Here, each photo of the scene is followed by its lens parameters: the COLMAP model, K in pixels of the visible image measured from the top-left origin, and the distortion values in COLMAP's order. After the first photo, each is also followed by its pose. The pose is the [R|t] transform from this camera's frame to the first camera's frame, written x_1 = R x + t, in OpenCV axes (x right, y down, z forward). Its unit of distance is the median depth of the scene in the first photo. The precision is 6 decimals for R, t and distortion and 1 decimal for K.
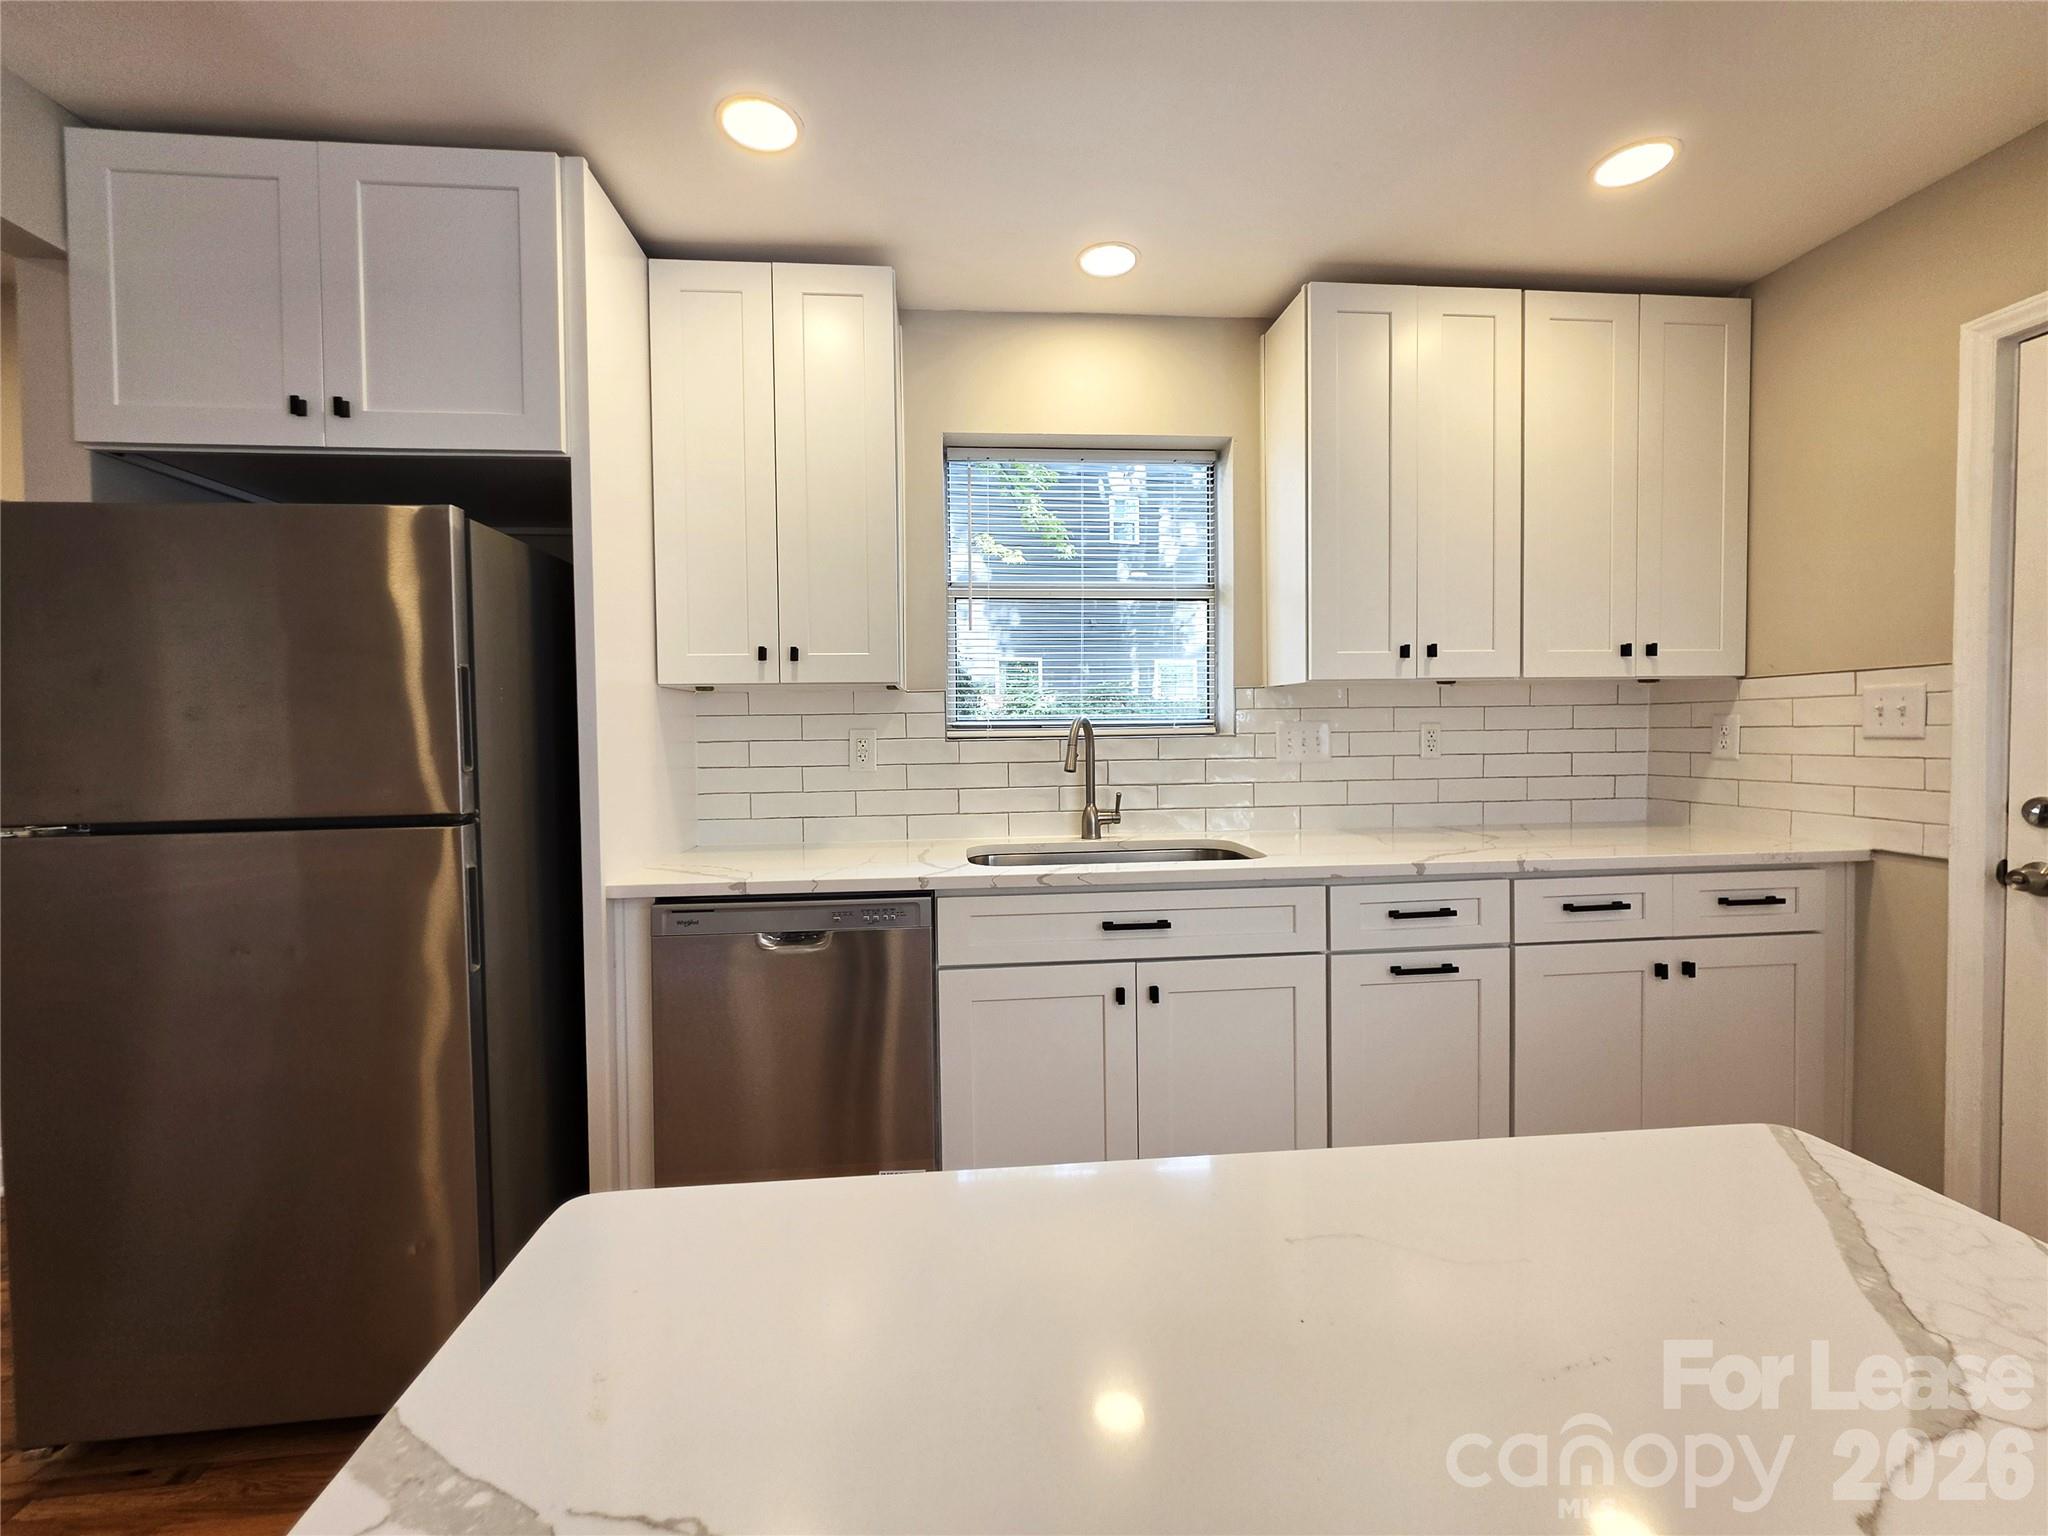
lens RADIAL K [[834.2, 0, 1025.5], [0, 834.2, 751.6], [0, 0, 1]] dist [0.001504, 0.001113]
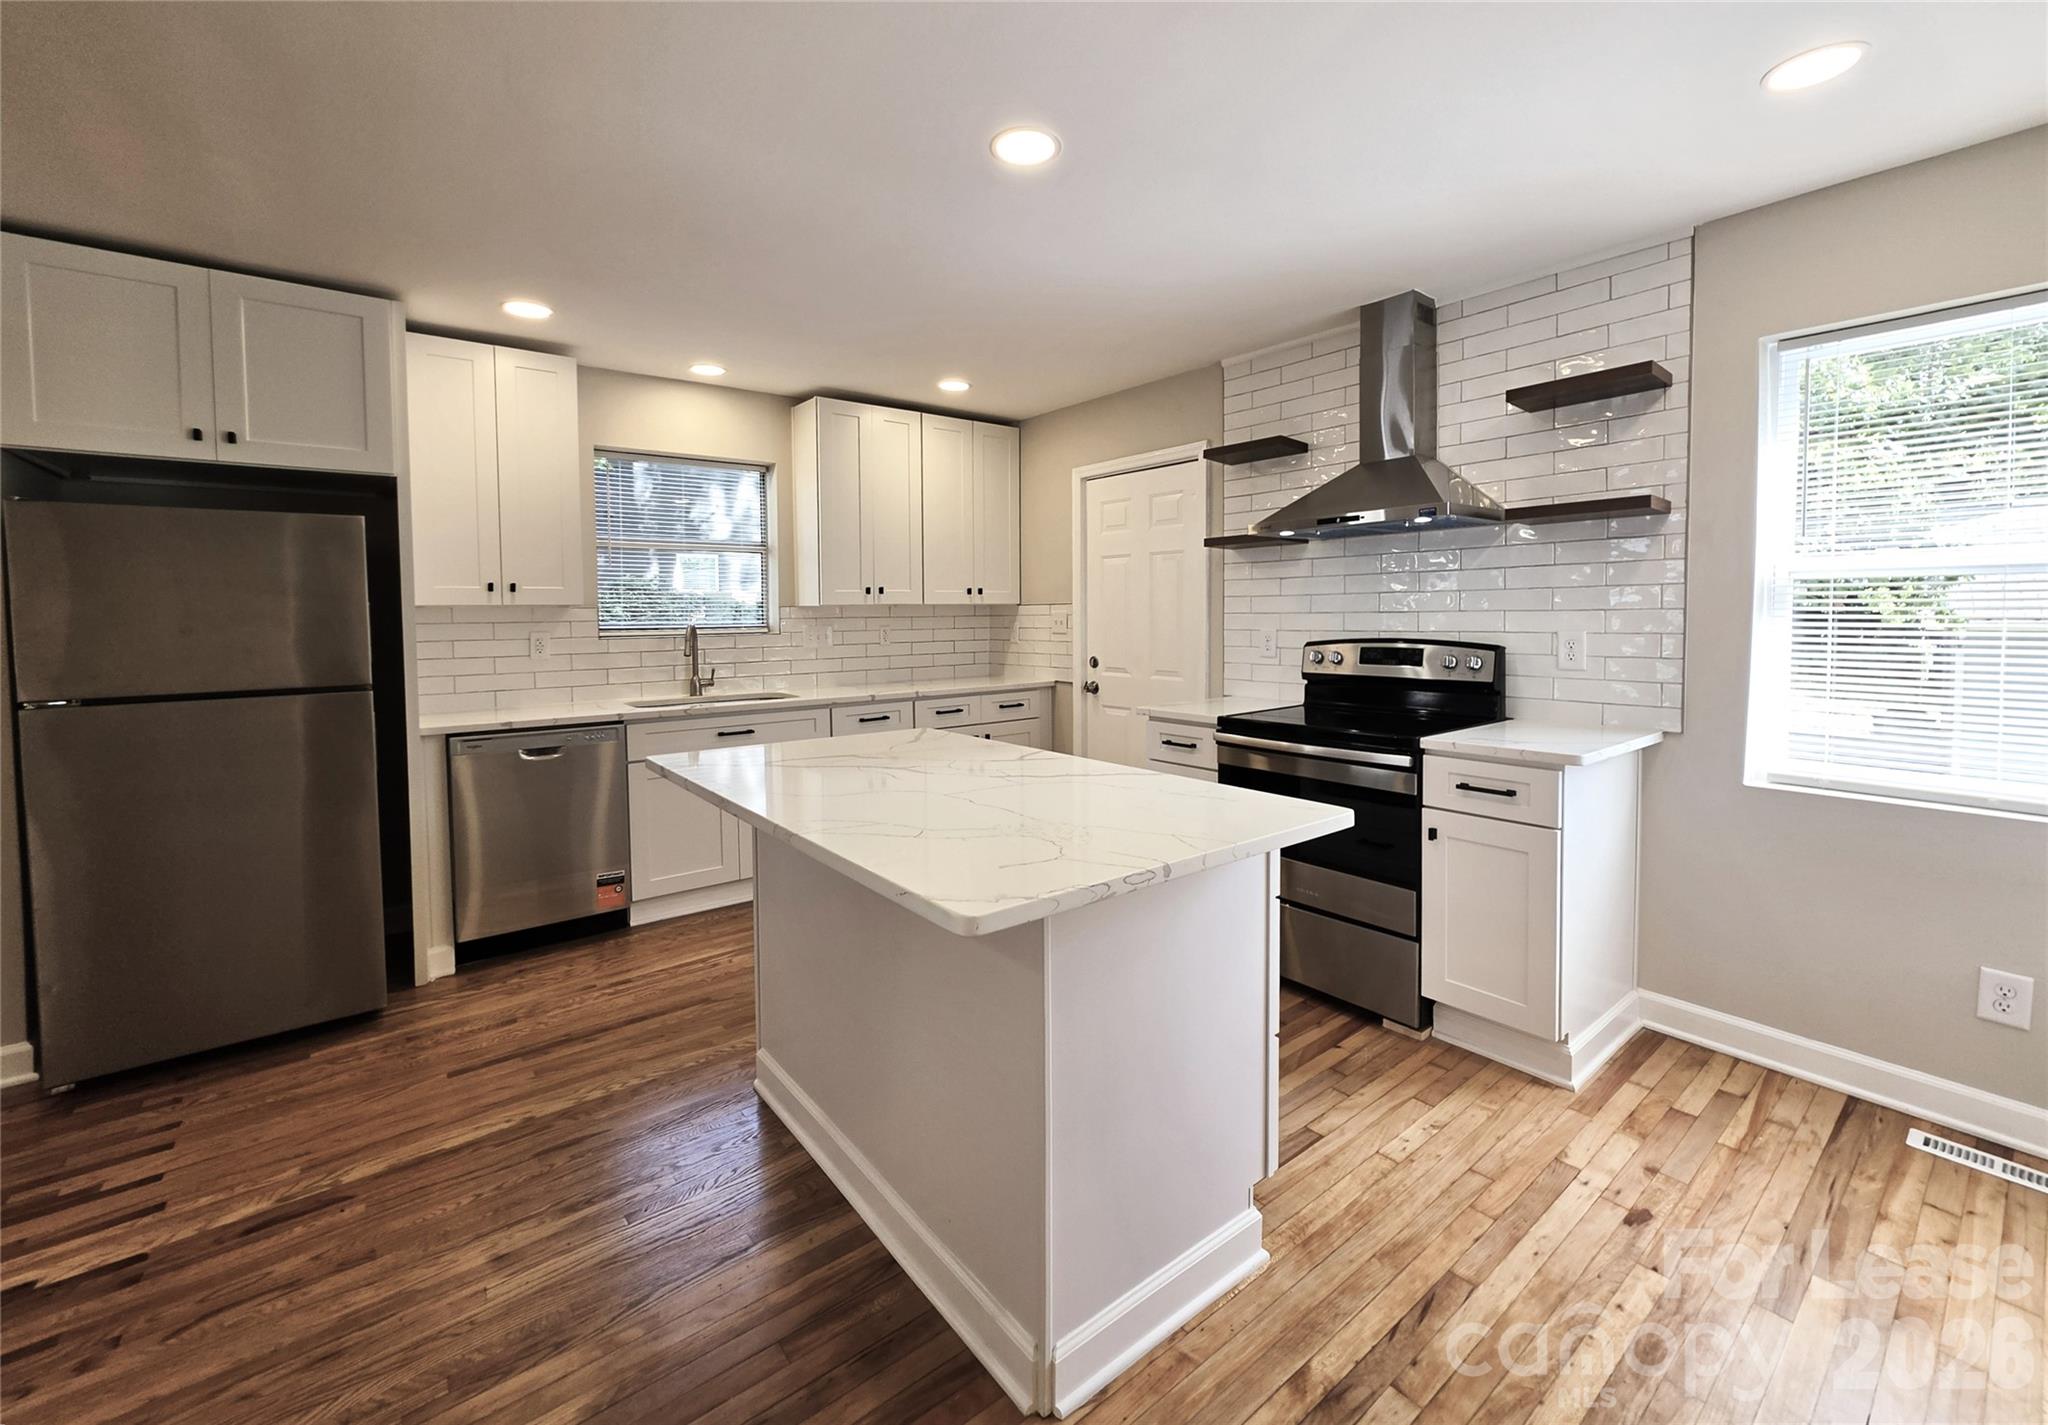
lens RADIAL K [[847.9, 0, 1021.6], [0, 847.9, 632.7], [0, 0, 1]] dist [0.001560, 0.000596]
pose [[0.848366, -0.008559, 0.529340, -0.279227], [0.013539, 0.999893, -0.005530, -0.005284], [-0.529236, 0.011858, 0.848392, -0.833255]]
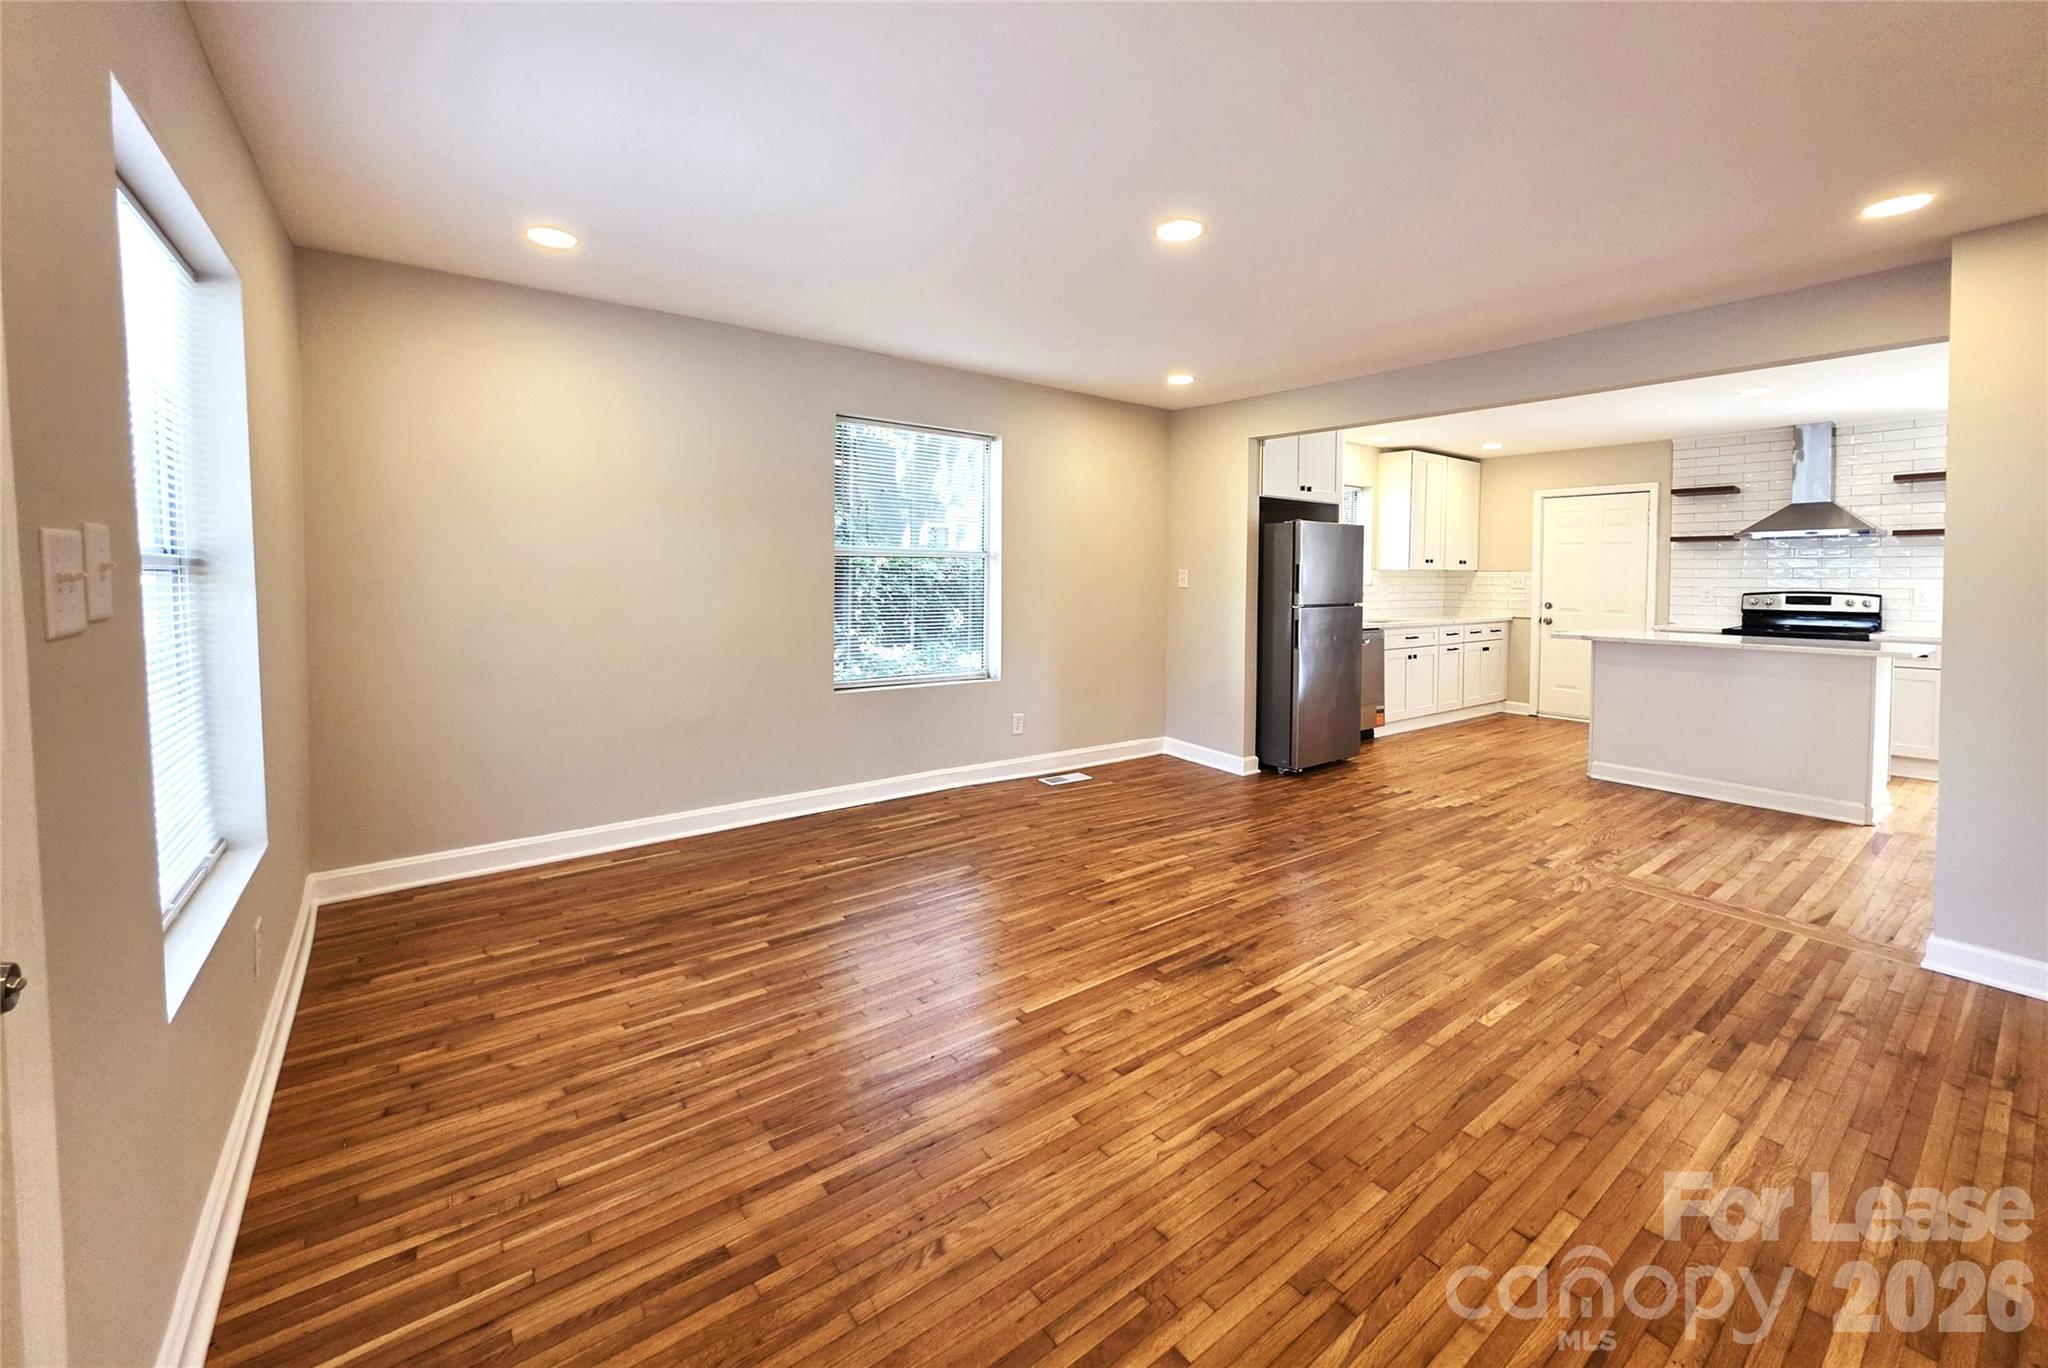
lens RADIAL K [[809.7, 0, 1023.7], [0, 809.7, 602.1], [0, 0, 1]] dist [-0.002941, -0.000393]
pose [[0.850638, 0.003742, 0.525738, -2.510594], [-0.004943, 0.999987, 0.000879, 0.047738], [-0.525728, -0.003346, 0.850646, -0.871337]]
